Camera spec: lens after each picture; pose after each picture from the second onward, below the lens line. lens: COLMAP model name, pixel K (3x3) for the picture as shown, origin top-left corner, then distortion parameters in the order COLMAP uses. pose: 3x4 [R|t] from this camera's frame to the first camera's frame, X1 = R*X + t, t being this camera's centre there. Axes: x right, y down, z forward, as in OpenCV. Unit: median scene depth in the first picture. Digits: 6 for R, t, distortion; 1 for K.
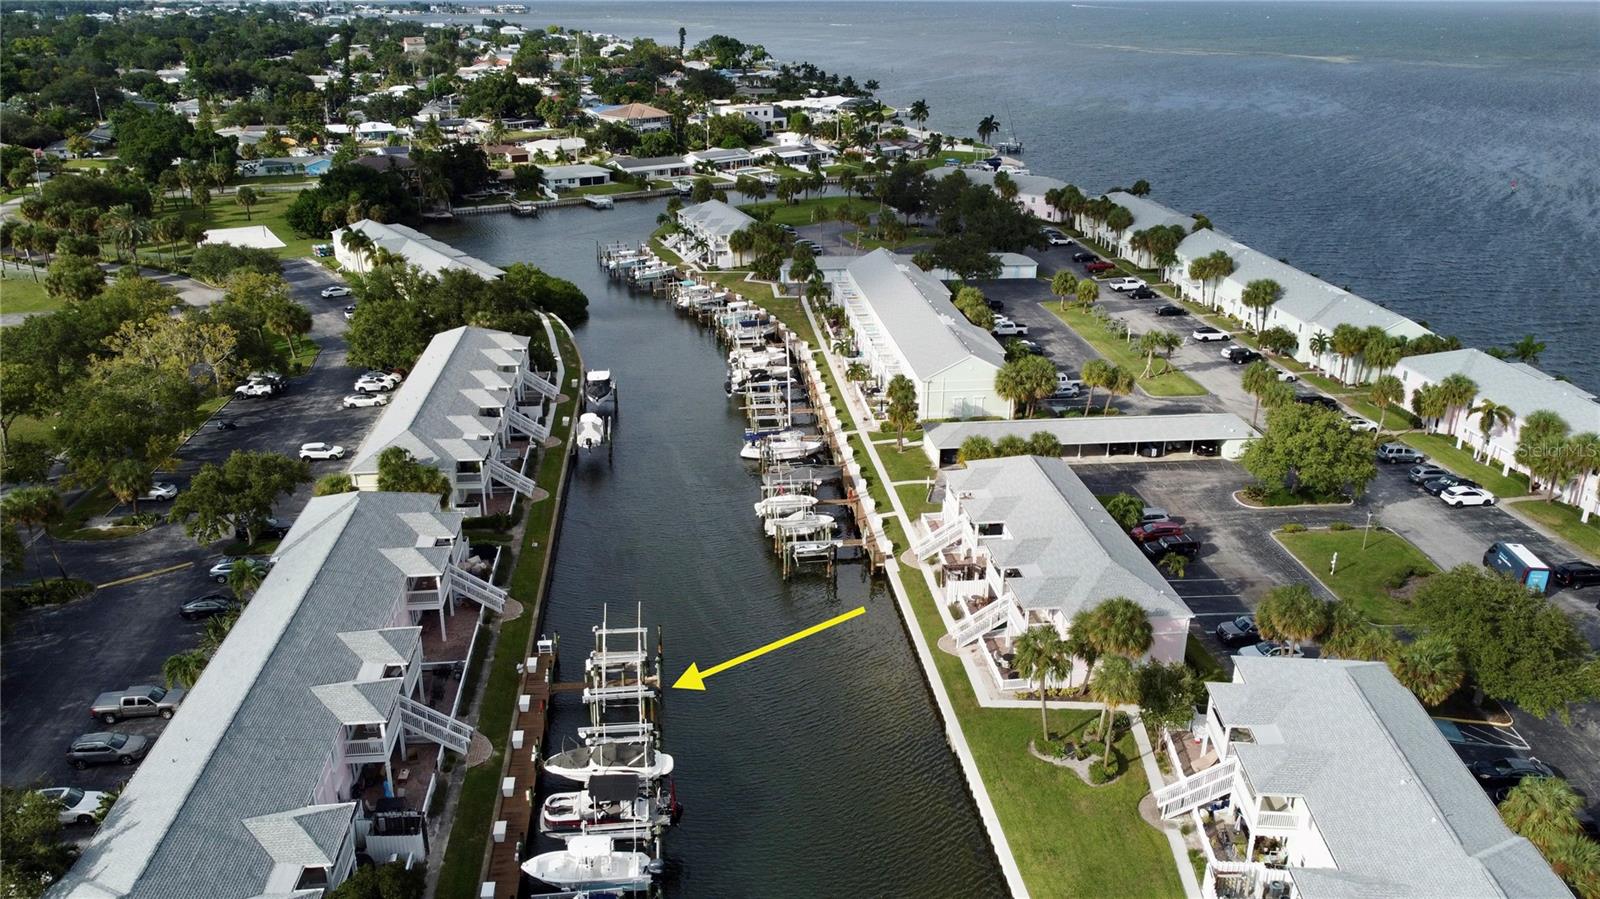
lens RADIAL K [[1212.0, 0, 800.0], [0, 1212.0, 449.5], [0, 0, 1]] dist [0.001031, -0.002863]
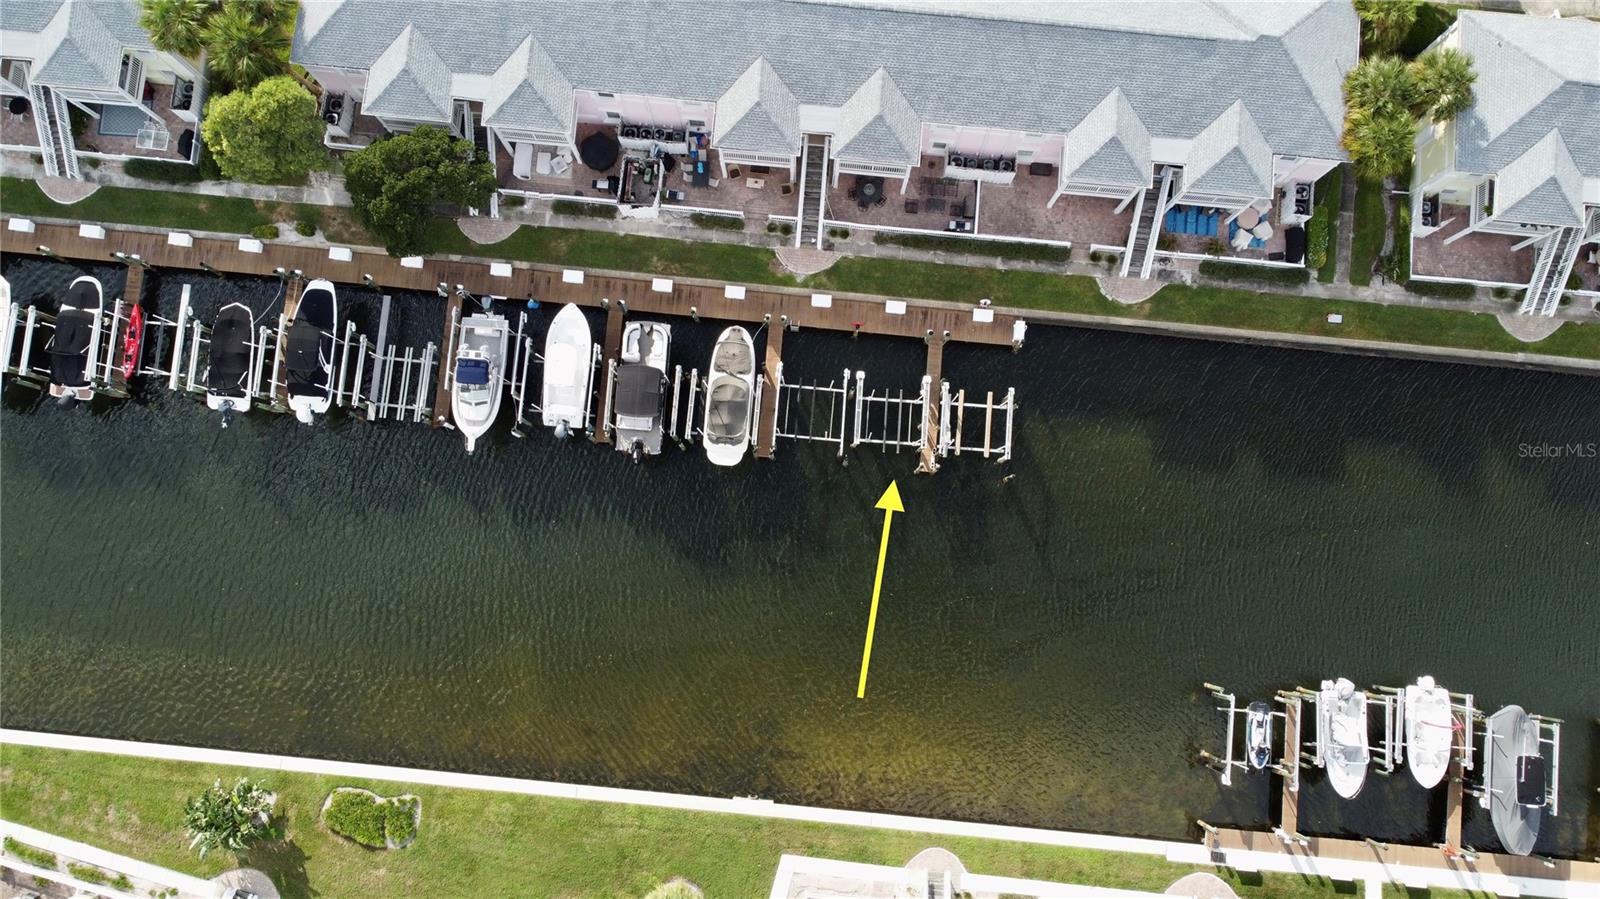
lens RADIAL K [[1212.0, 0, 800.0], [0, 1212.0, 449.5], [0, 0, 1]] dist [0.001031, -0.002863]
pose [[-0.200499, 0.973094, -0.113523, -0.016548], [-0.350260, 0.037018, 0.935921, -0.406023], [0.914942, 0.227413, 0.333414, 0.500845]]
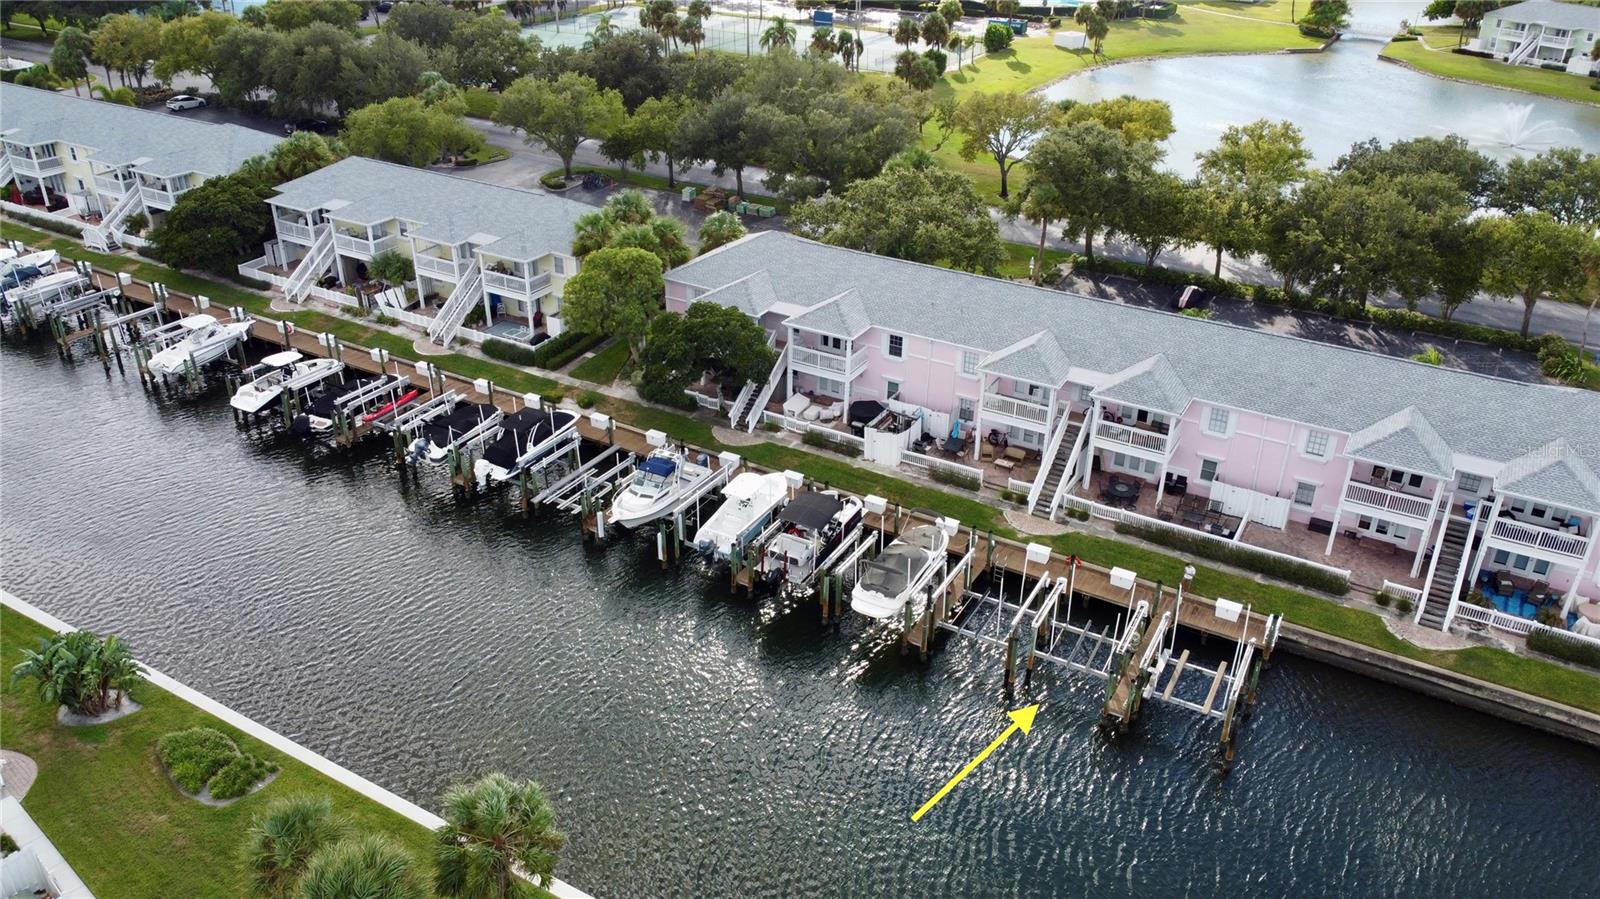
lens RADIAL K [[1212.0, 0, 800.0], [0, 1212.0, 449.5], [0, 0, 1]] dist [0.001031, -0.002863]
pose [[-0.593182, 0.389991, -0.704302, 0.262286], [-0.288533, 0.713735, 0.638225, -0.180094], [0.751587, 0.581798, -0.310850, 0.761059]]
